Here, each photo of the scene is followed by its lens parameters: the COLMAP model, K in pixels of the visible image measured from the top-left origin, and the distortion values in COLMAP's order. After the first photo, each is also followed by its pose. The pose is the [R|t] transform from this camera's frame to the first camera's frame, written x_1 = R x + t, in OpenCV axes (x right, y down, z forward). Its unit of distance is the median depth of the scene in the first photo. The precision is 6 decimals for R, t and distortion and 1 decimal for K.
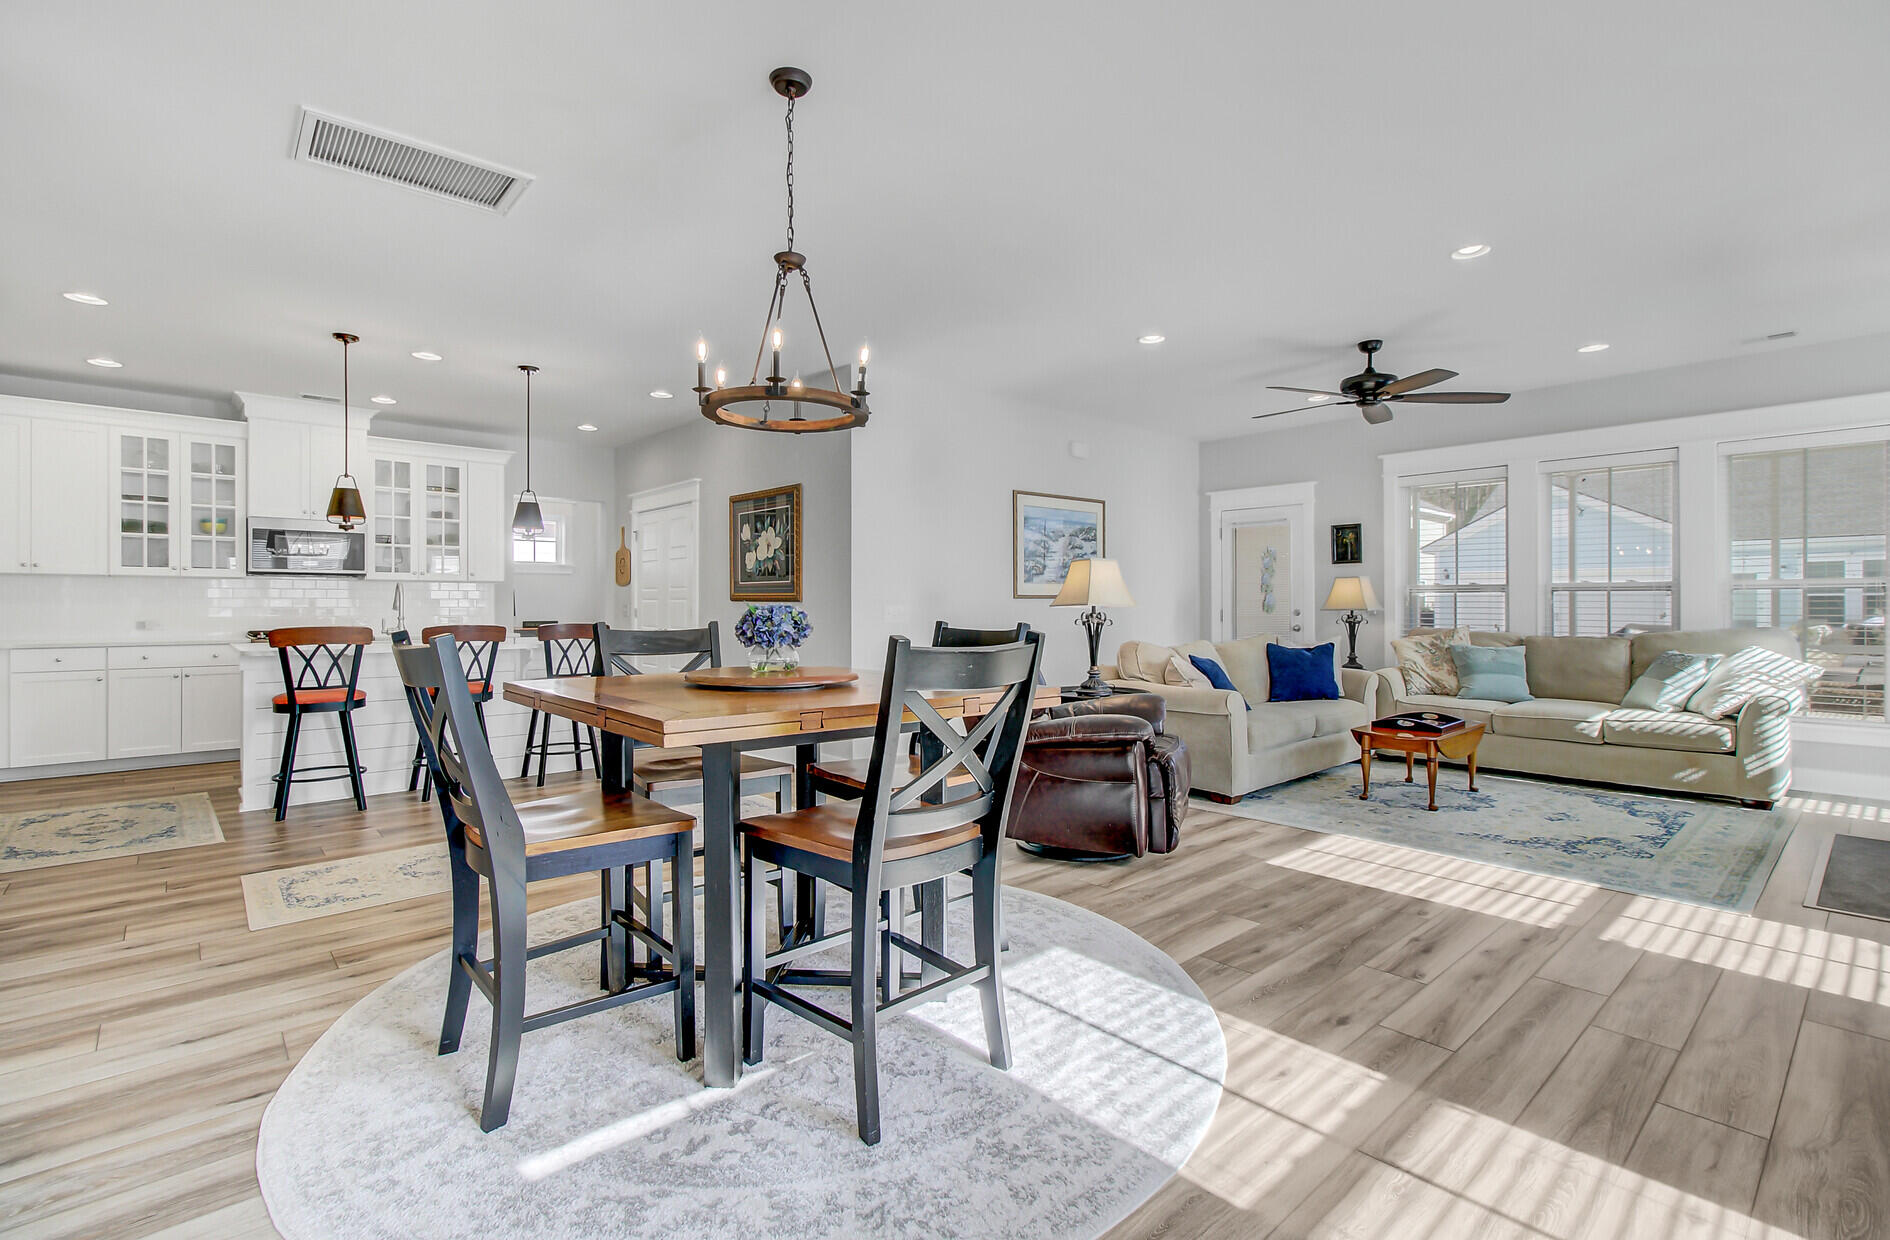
lens RADIAL K [[875.6, 0, 906.9], [0, 875.6, 607.3], [0, 0, 1]] dist [-0.012583, 0.000956]
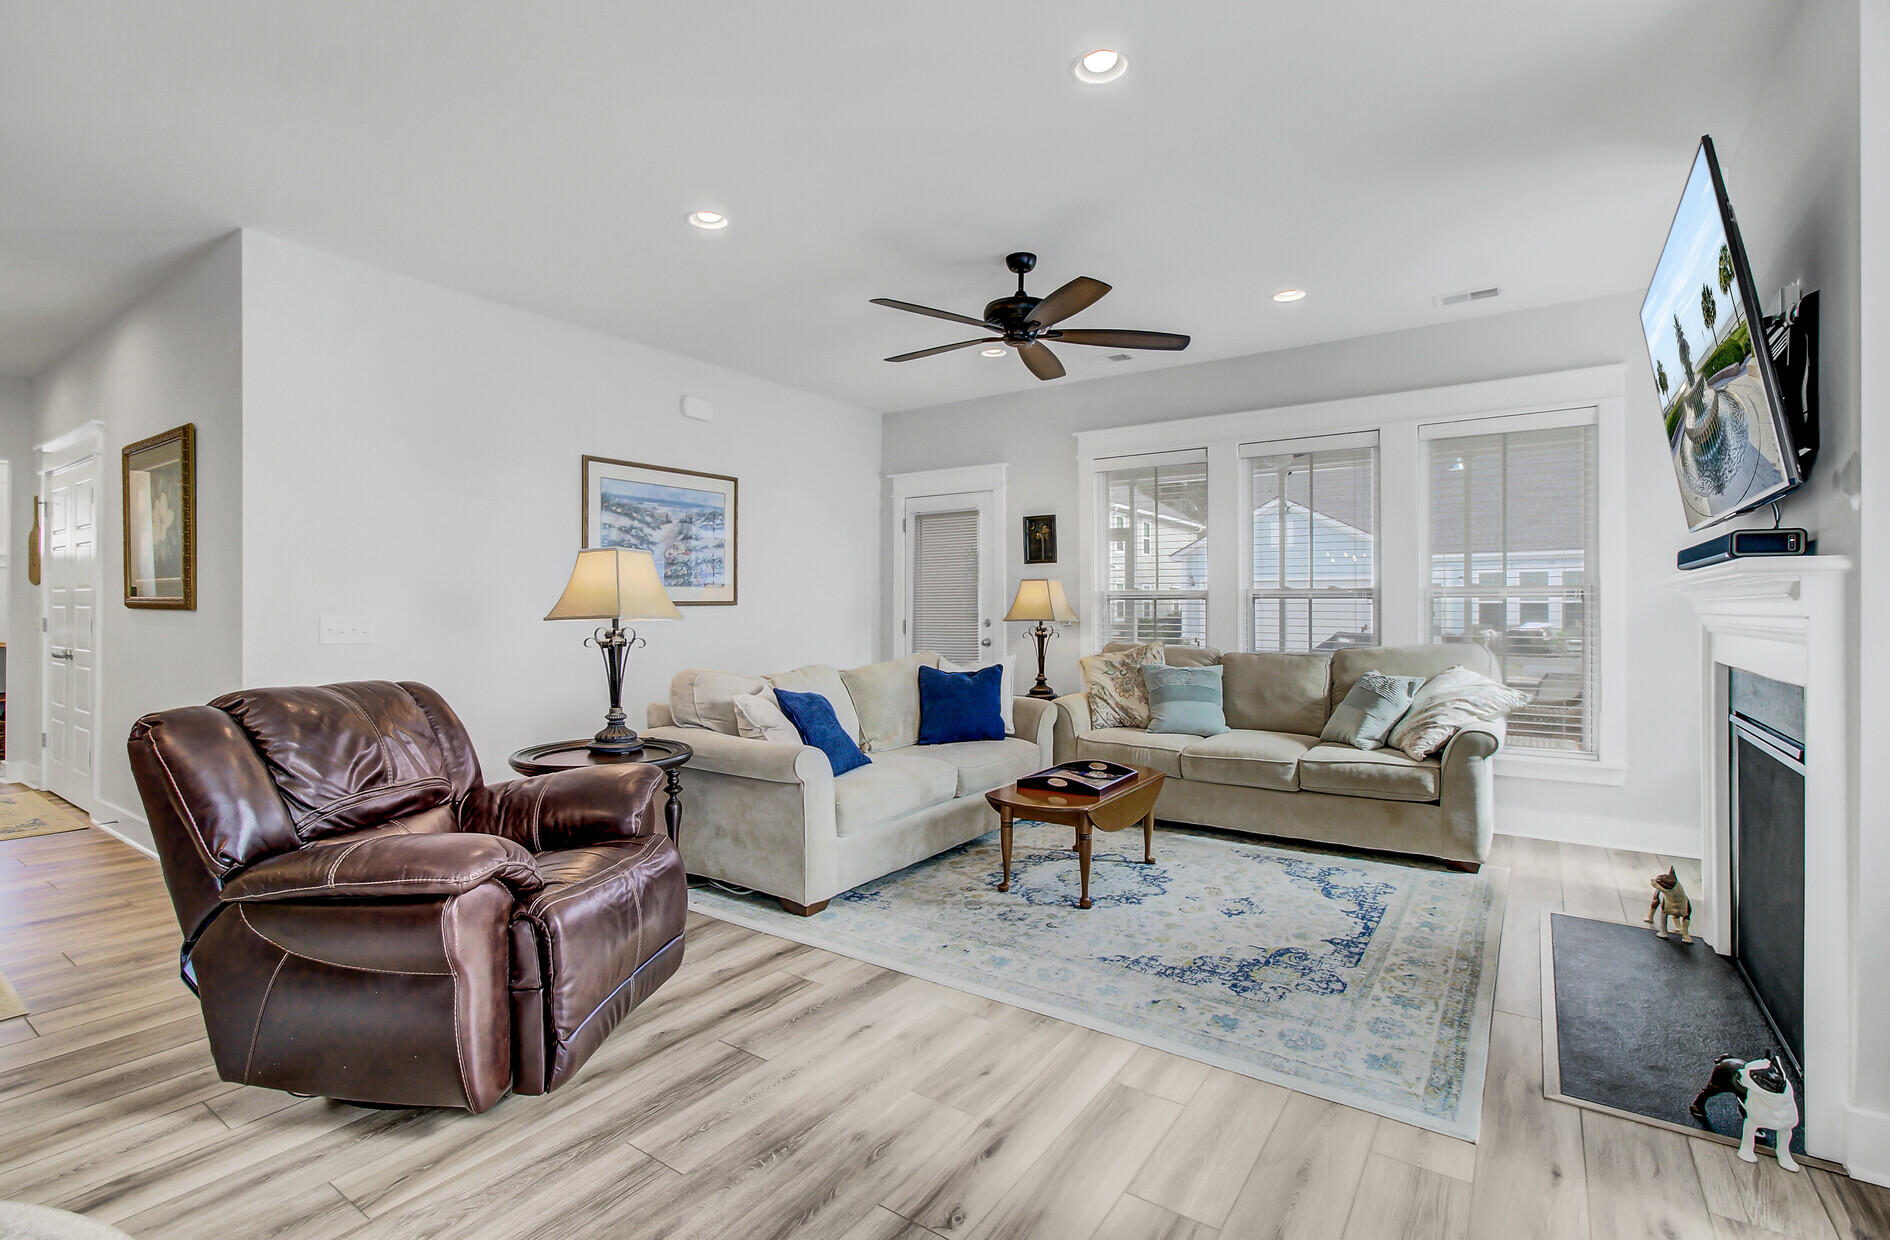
lens RADIAL K [[875.6, 0, 942.1], [0, 875.6, 611.0], [0, 0, 1]] dist [-0.012583, 0.000956]
pose [[0.966864, 0.000925, 0.255292, 0.258218], [-0.000118, 0.999995, -0.003177, -0.004432], [-0.255294, 0.003042, 0.966859, 0.284922]]
